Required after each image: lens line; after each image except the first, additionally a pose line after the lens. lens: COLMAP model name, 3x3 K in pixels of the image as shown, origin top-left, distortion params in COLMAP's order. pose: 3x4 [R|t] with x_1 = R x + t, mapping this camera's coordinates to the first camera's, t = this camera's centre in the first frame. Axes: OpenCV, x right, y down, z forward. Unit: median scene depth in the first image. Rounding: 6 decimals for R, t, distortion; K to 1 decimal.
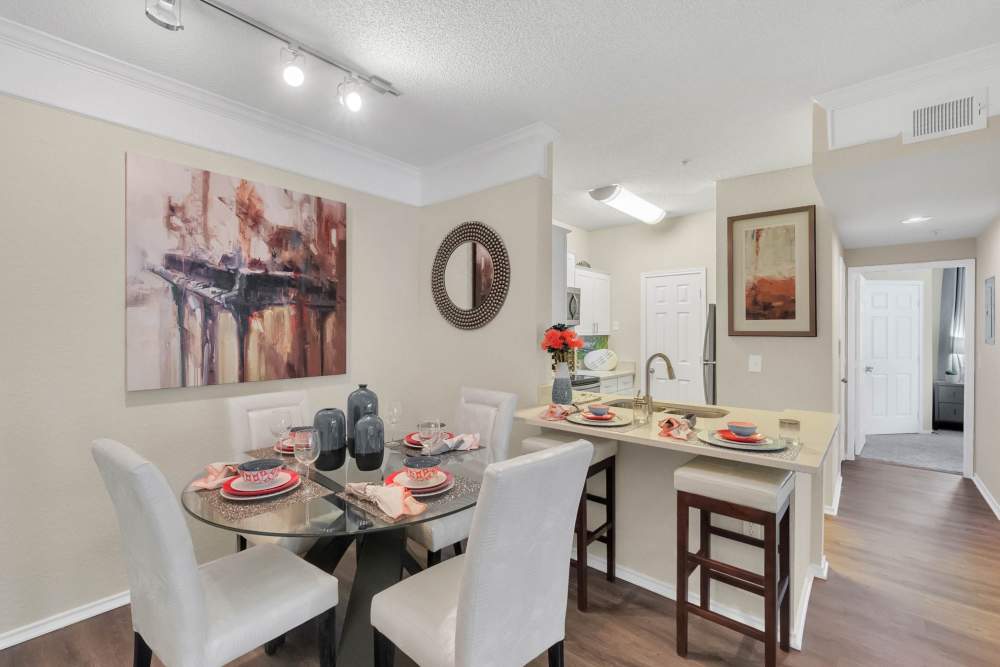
lens RADIAL K [[428.5, 0, 500.0], [0, 428.5, 333.5], [0, 0, 1]] dist [0.000175, -0.000015]
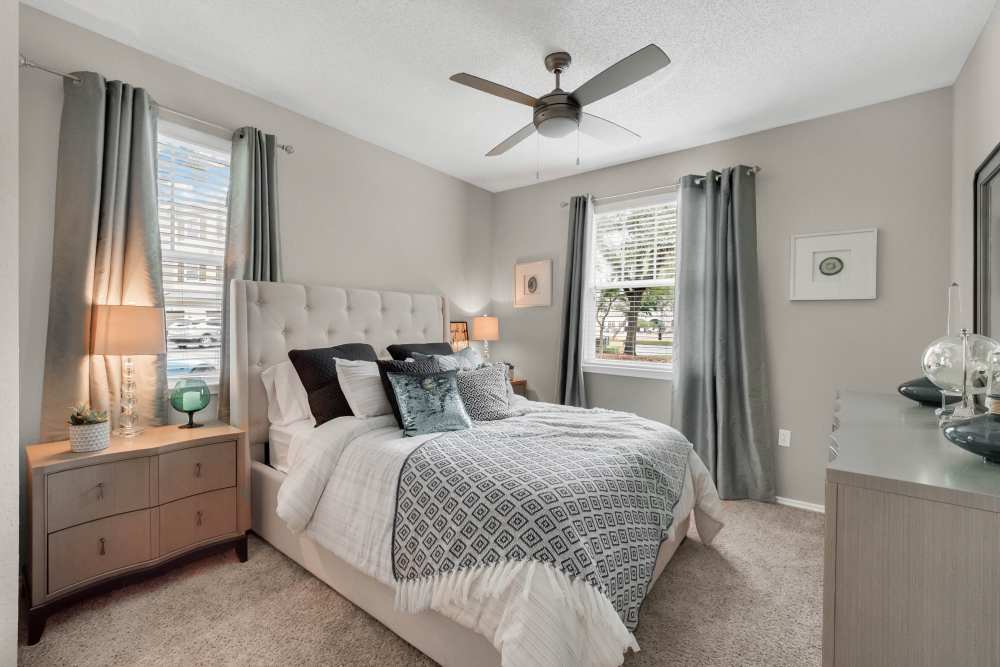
lens RADIAL K [[416.1, 0, 500.0], [0, 416.1, 333.5], [0, 0, 1]] dist [0.000147, 0.000034]
pose [[-0.061269, -0.006857, 0.998098, 0.727584], [-0.006392, 0.999959, 0.006477, 0.026644], [-0.998101, -0.005983, -0.061311, 0.715018]]
